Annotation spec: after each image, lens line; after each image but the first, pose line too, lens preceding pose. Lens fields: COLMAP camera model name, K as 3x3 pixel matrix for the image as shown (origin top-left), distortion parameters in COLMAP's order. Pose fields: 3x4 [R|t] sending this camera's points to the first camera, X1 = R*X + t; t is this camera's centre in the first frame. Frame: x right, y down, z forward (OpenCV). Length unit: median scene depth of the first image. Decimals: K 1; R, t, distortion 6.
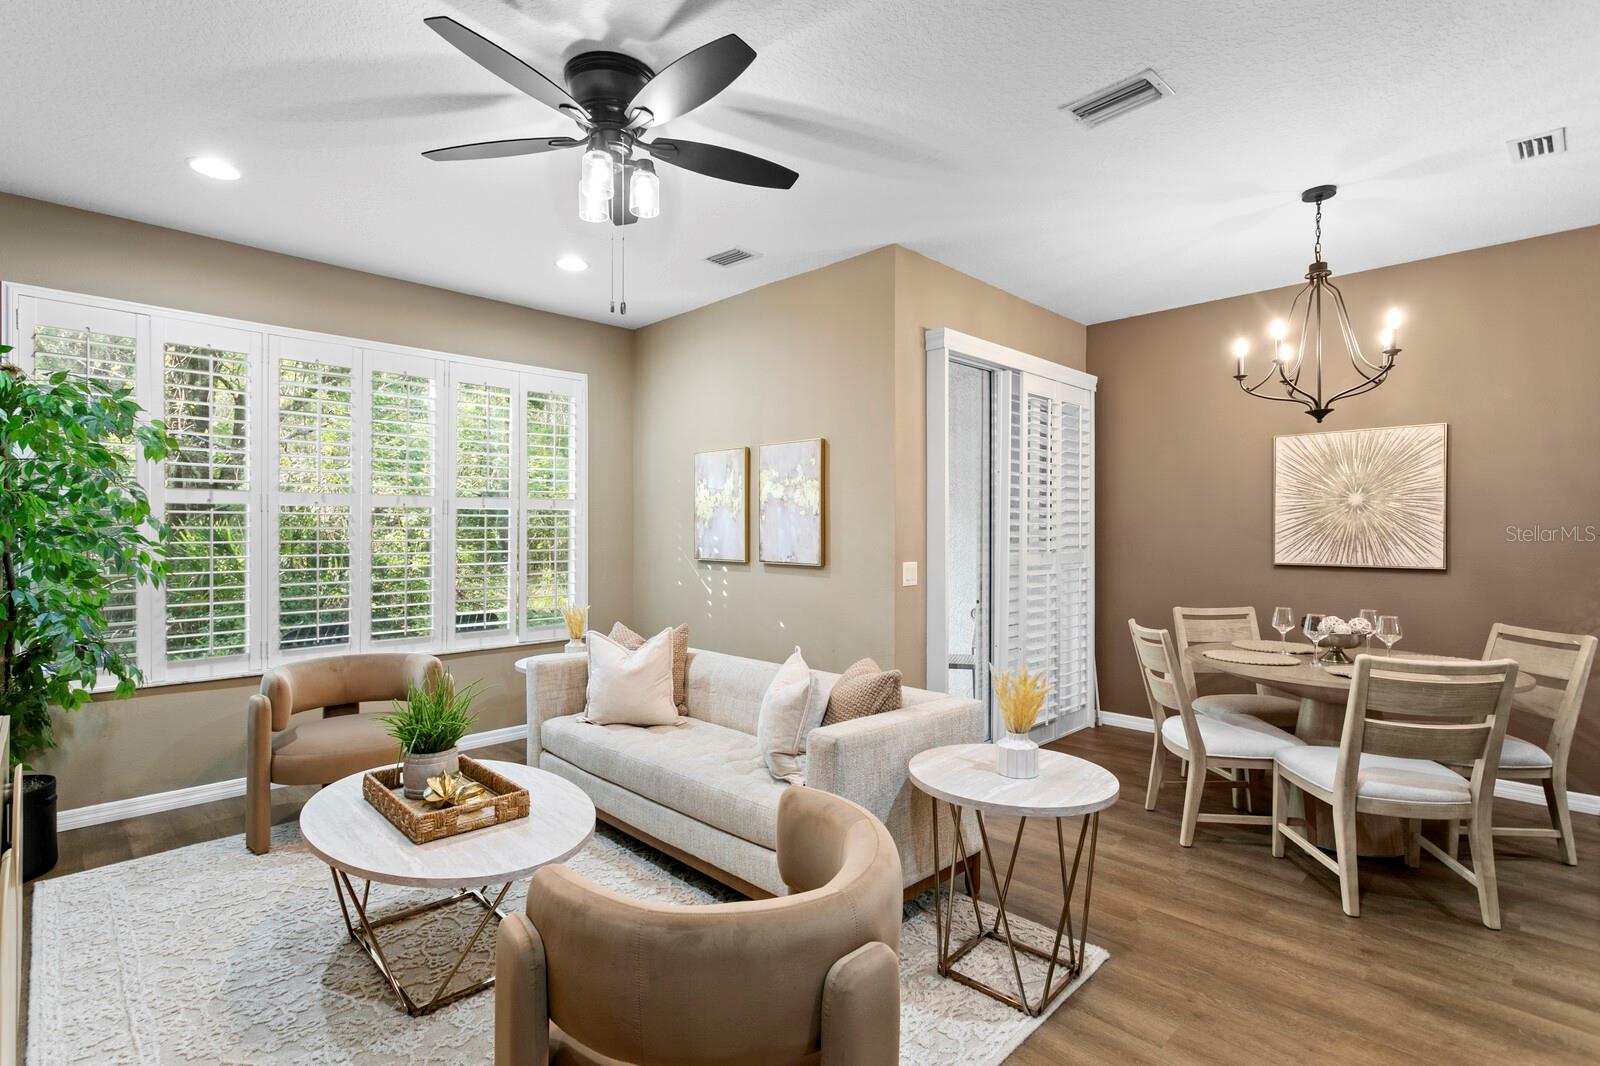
lens RADIAL K [[764.9, 0, 765.7], [0, 764.9, 528.4], [0, 0, 1]] dist [0.001983, 0.000507]
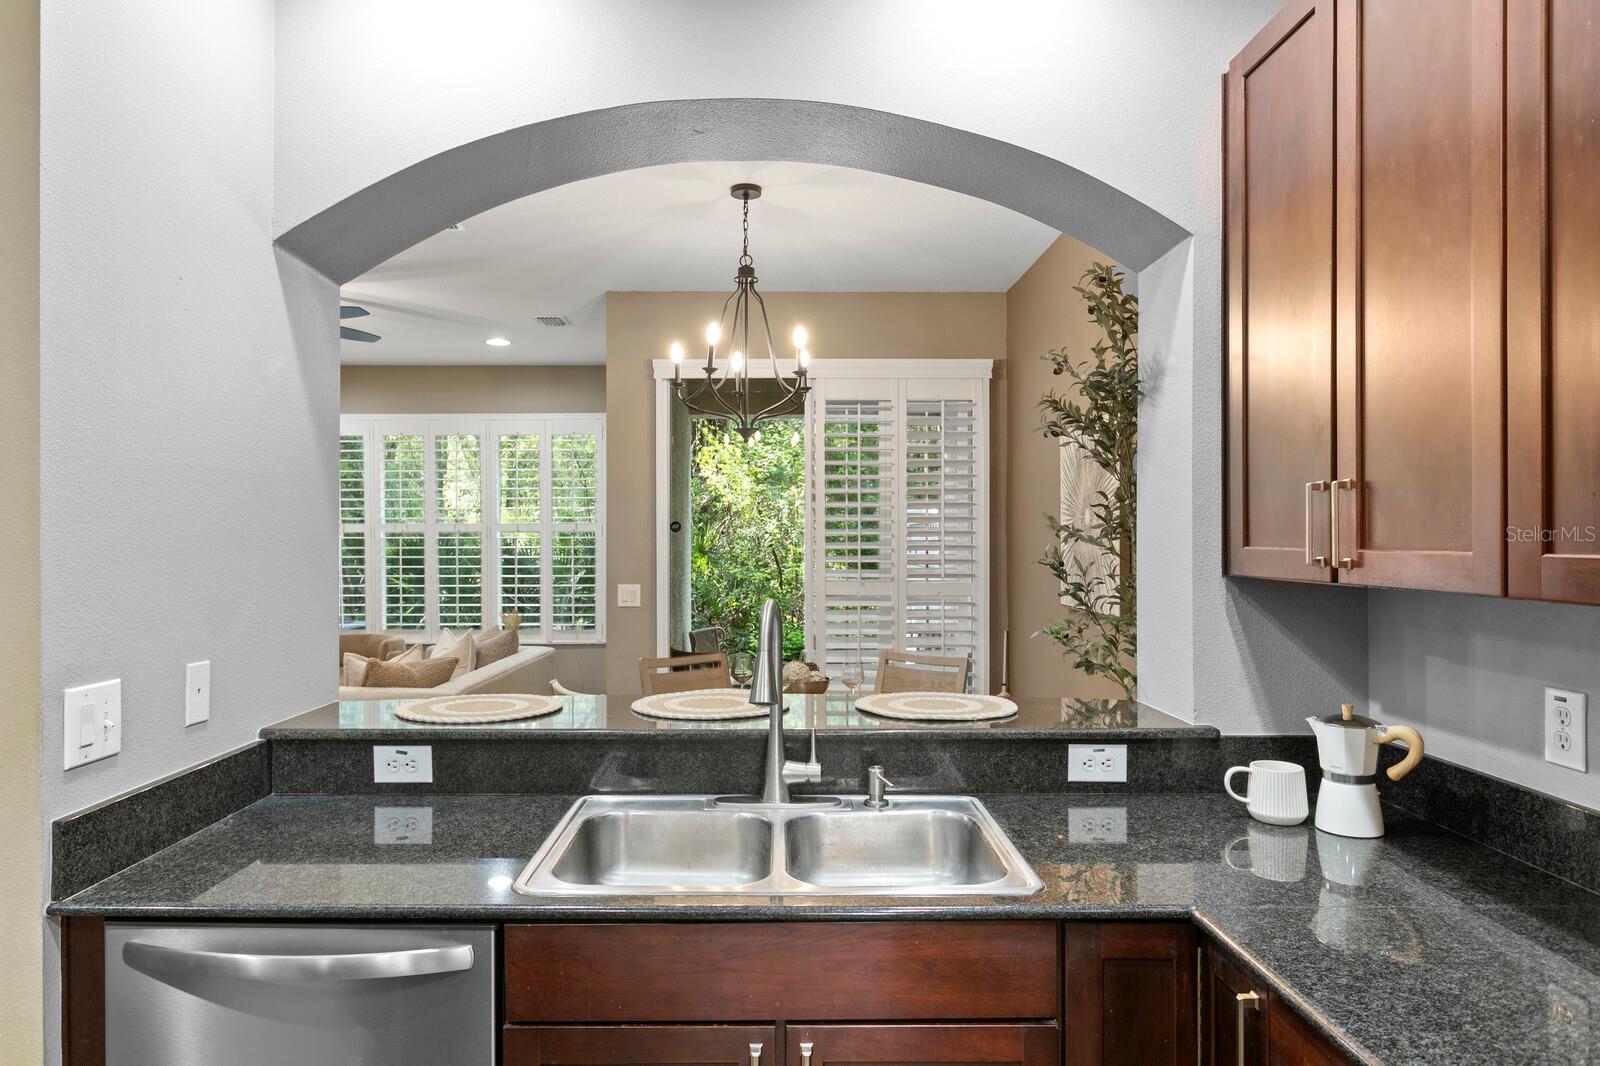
lens RADIAL K [[1025.6, 0, 800.0], [0, 1025.6, 533.0], [0, 0, 1]] dist [-0.000057, -0.000009]
pose [[0.742055, -0.005844, -0.670313, 1.244845], [-0.000126, 0.999961, -0.008857, -0.013937], [0.670339, 0.006656, 0.742025, 0.107371]]
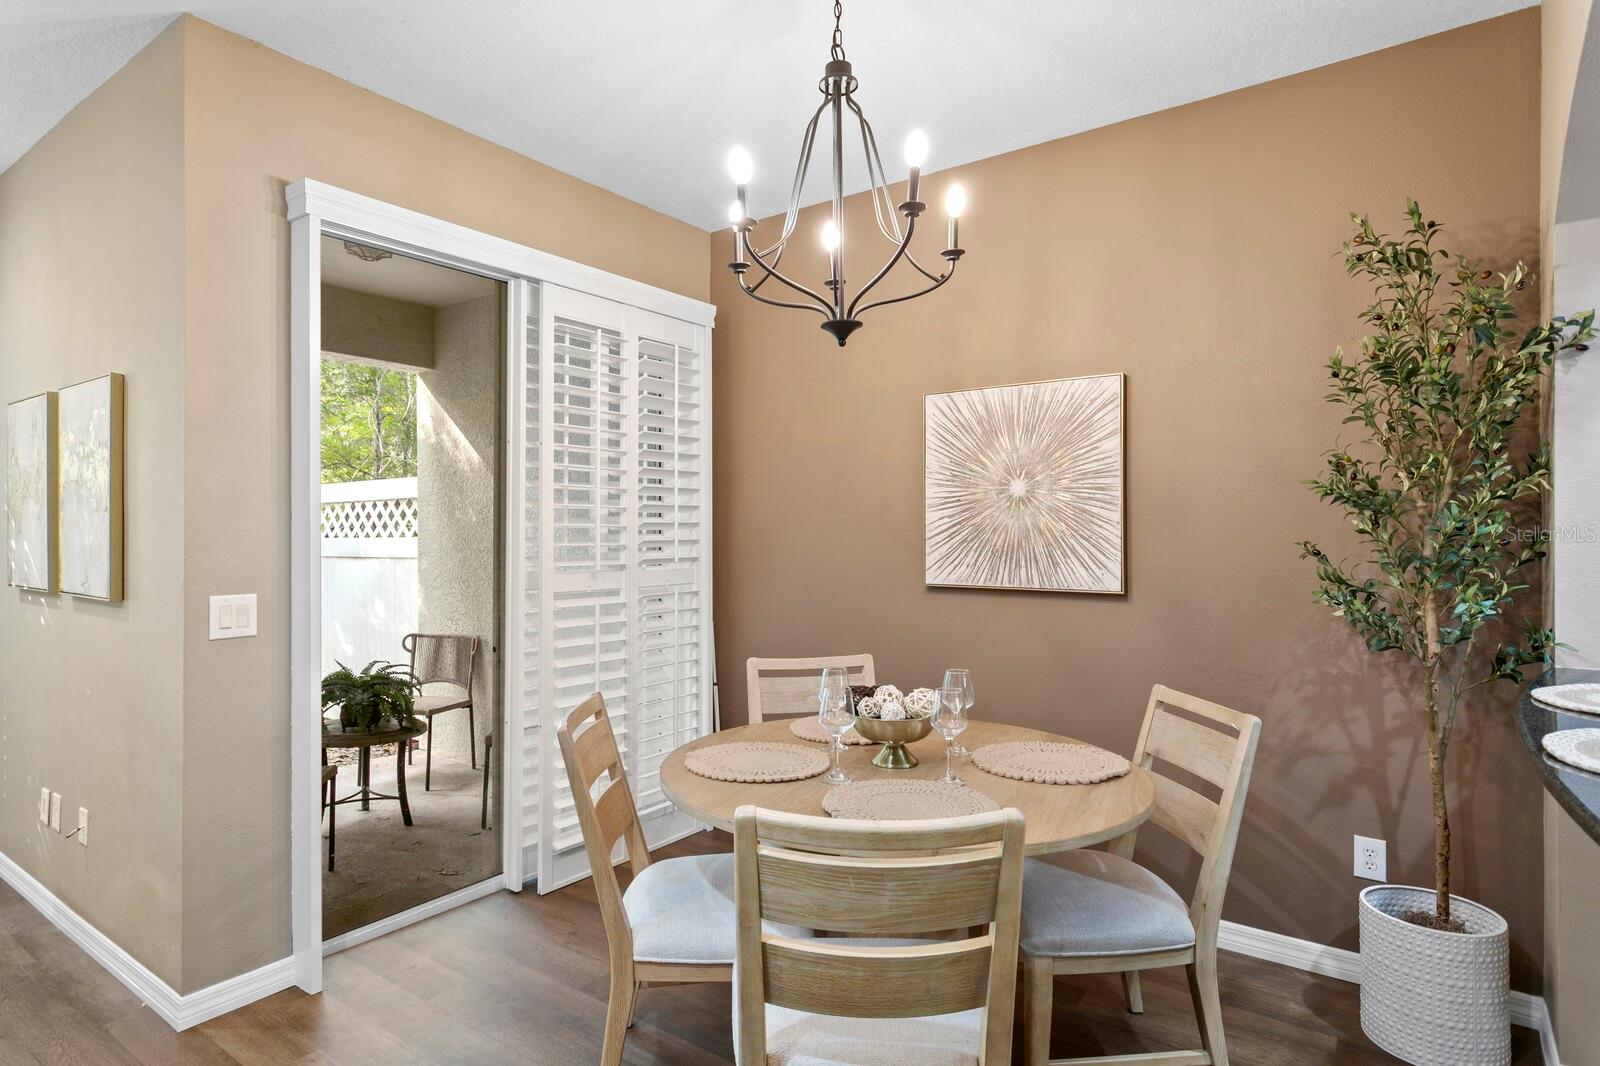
lens RADIAL K [[866.4, 0, 793.5], [0, 866.4, 514.8], [0, 0, 1]] dist [-0.000627, 0.000204]
pose [[0.984641, 0.000919, 0.174588, 0.454420], [0.002029, 0.999858, -0.016705, -0.002701], [-0.174578, 0.016803, 0.984500, 0.299519]]
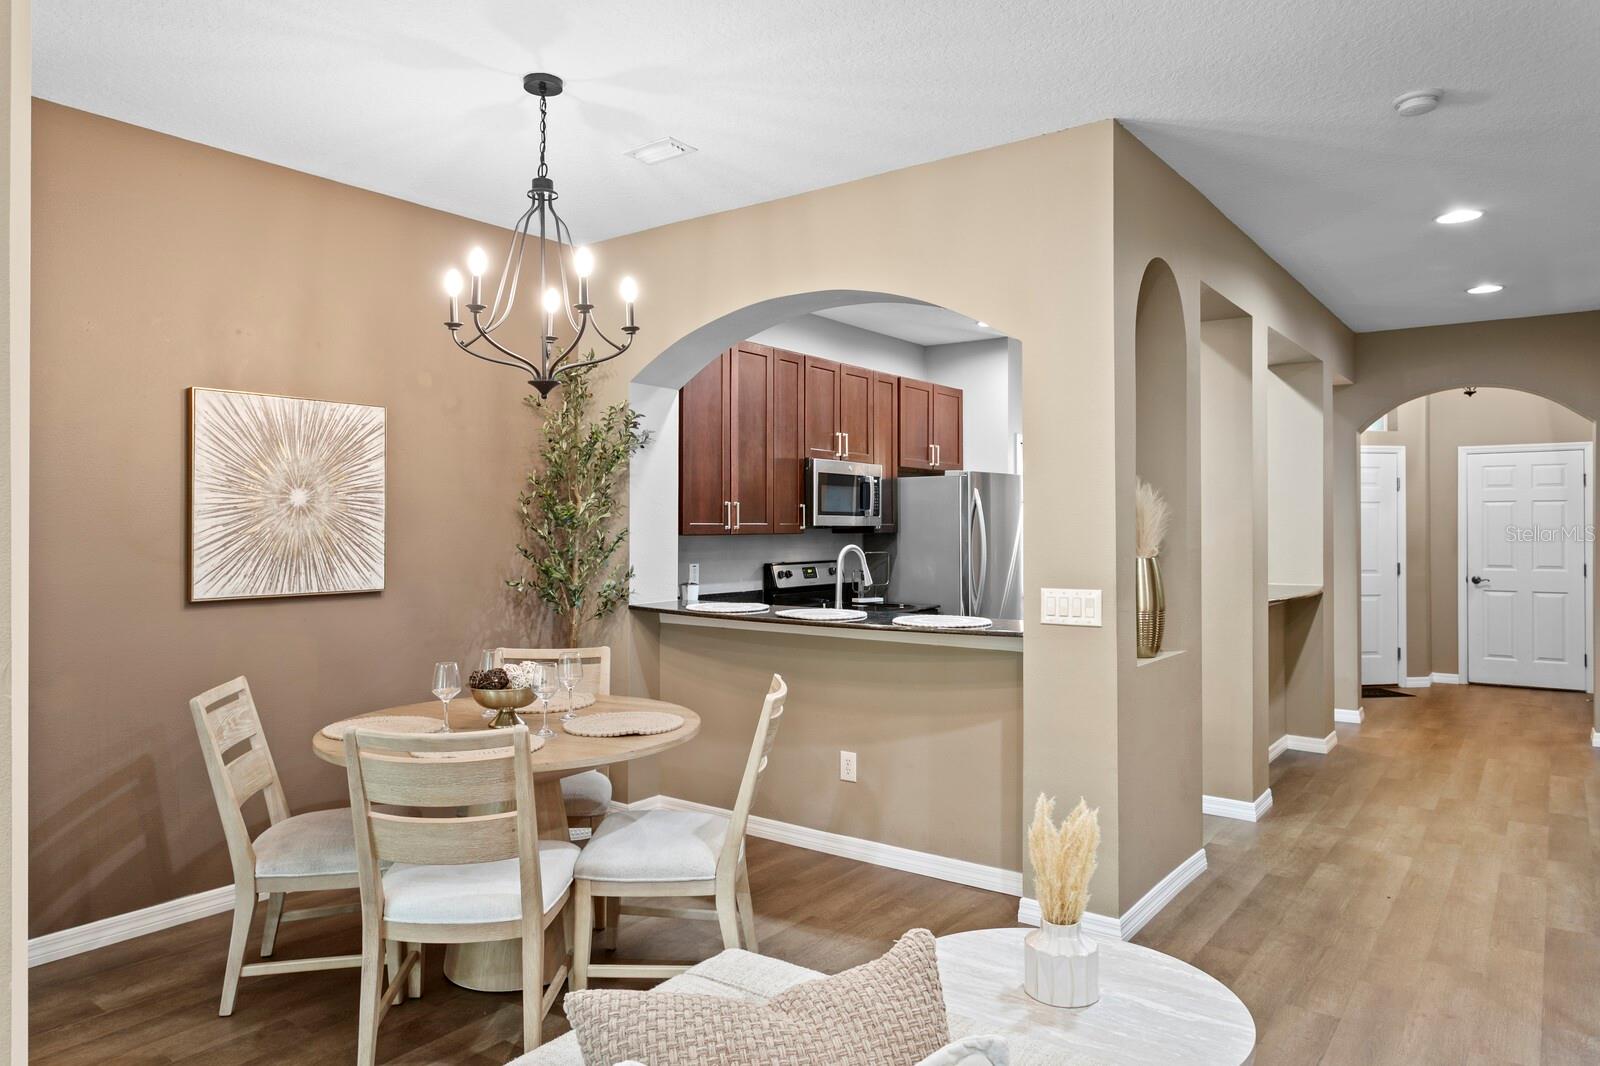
lens RADIAL K [[1045.8, 0, 800.0], [0, 1045.8, 533.0], [0, 0, 1]] dist [-0.000704, -0.000061]
pose [[-0.177610, -0.005825, 0.984084, -0.240239], [0.002659, 0.999976, 0.006399, -0.011395], [-0.984097, 0.003753, -0.177591, 0.734112]]
